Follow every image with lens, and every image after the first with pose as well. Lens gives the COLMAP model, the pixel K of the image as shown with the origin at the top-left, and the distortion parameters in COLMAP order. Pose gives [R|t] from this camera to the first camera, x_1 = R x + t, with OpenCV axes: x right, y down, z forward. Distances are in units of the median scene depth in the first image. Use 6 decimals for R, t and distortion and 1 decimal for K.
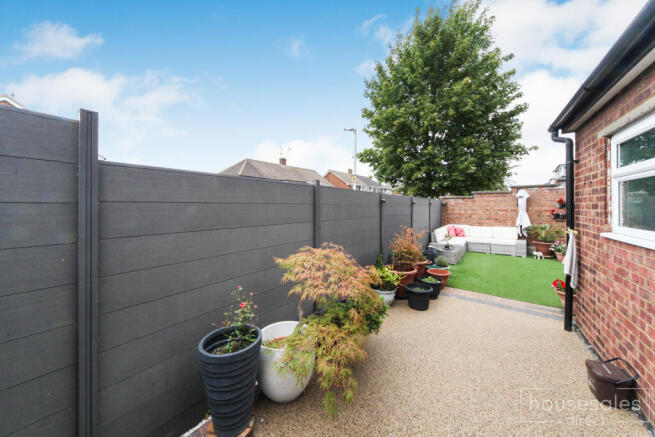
lens RADIAL K [[229.3, 0, 330.0], [0, 229.3, 208.8], [0, 0, 1]] dist [-0.007037, 0.000009]
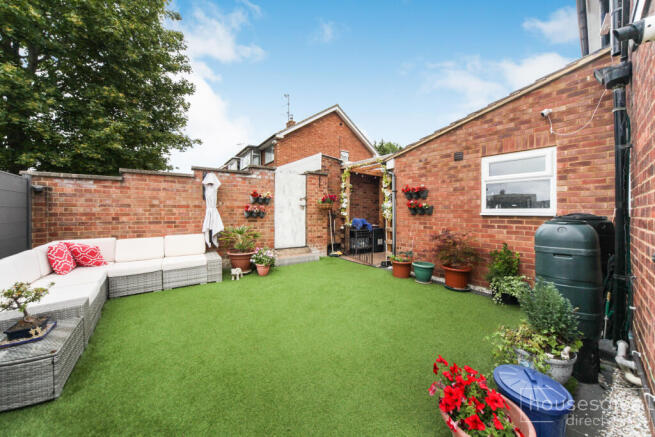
lens RADIAL K [[229.3, 0, 330.0], [0, 229.3, 208.8], [0, 0, 1]] dist [-0.007037, 0.000009]
pose [[0.256191, 0.010176, 0.966573, 0.283674], [0.007667, 0.999892, -0.012559, 0.022652], [-0.966596, 0.010628, 0.256085, 0.472891]]
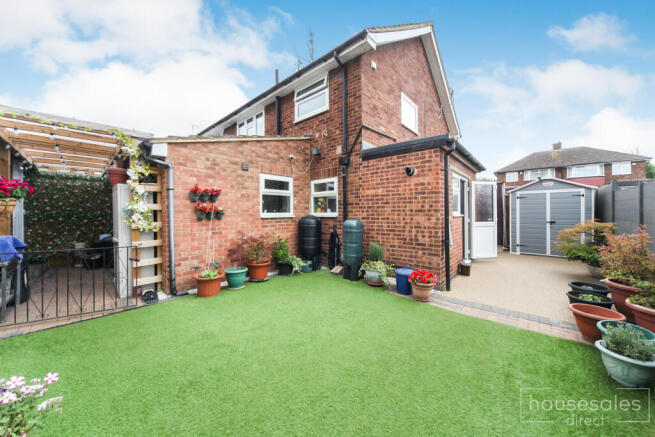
lens RADIAL K [[229.3, 0, 330.0], [0, 229.3, 208.8], [0, 0, 1]] dist [-0.007037, 0.000009]
pose [[-0.993230, 0.007485, 0.115925, 0.588310], [0.007538, 0.999972, 0.000018, 0.008425], [-0.115922, 0.000891, -0.993258, 0.908458]]
